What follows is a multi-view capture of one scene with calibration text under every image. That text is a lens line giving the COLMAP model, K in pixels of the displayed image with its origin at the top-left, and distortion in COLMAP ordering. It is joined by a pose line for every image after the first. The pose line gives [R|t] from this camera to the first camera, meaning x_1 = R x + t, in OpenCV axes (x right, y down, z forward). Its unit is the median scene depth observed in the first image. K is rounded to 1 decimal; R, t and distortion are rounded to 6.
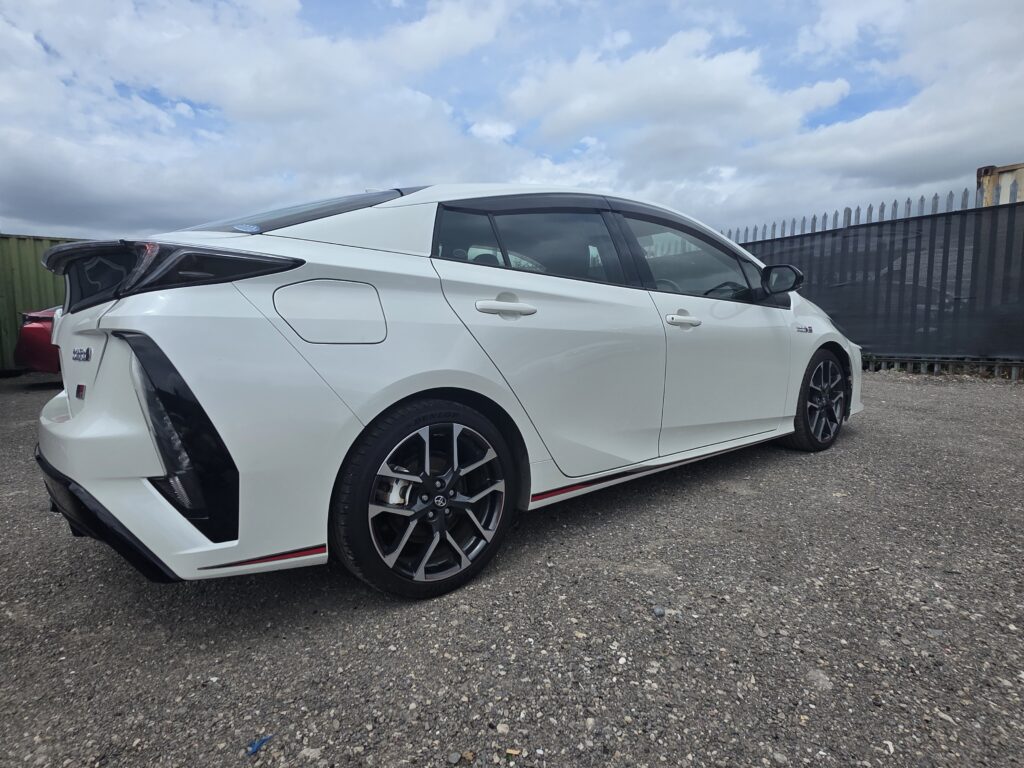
lens RADIAL K [[615.9, 0, 511.1], [0, 615.9, 401.6], [0, 0, 1]] dist [0.003625, -0.000689]
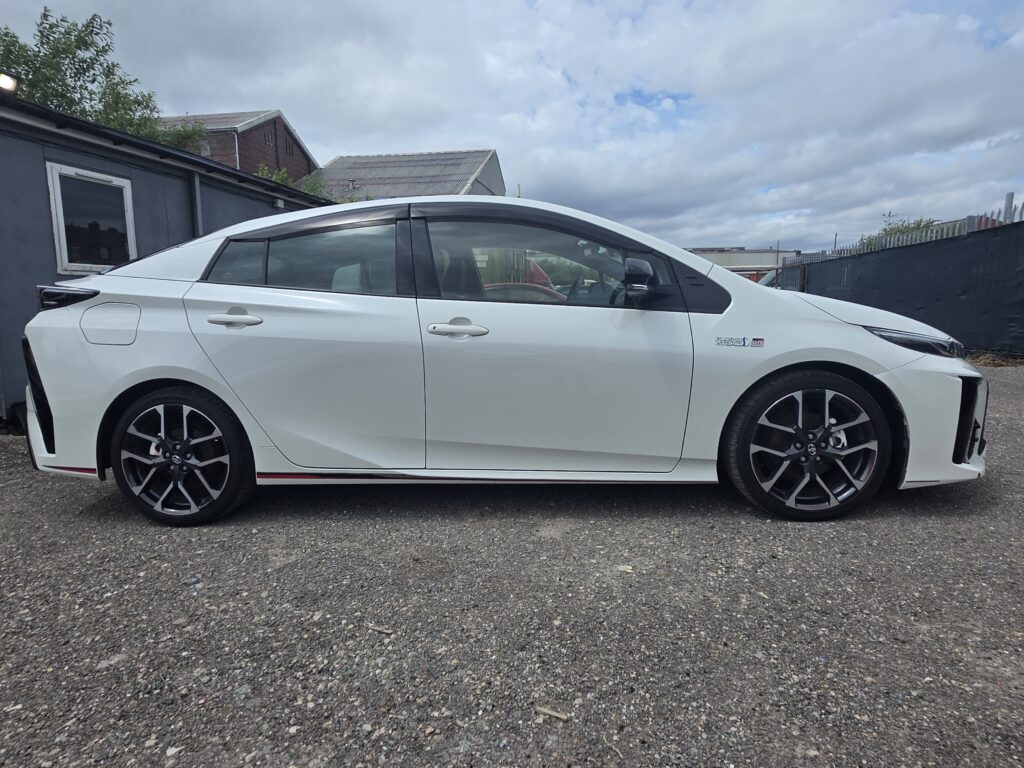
lens RADIAL K [[615.9, 0, 511.1], [0, 615.9, 401.6], [0, 0, 1]] dist [0.003625, -0.000689]
pose [[0.698060, 0.114159, -0.706880, 1.016496], [-0.085738, 0.993432, 0.075769, -0.102080], [0.710887, 0.007715, 0.703264, 0.410244]]
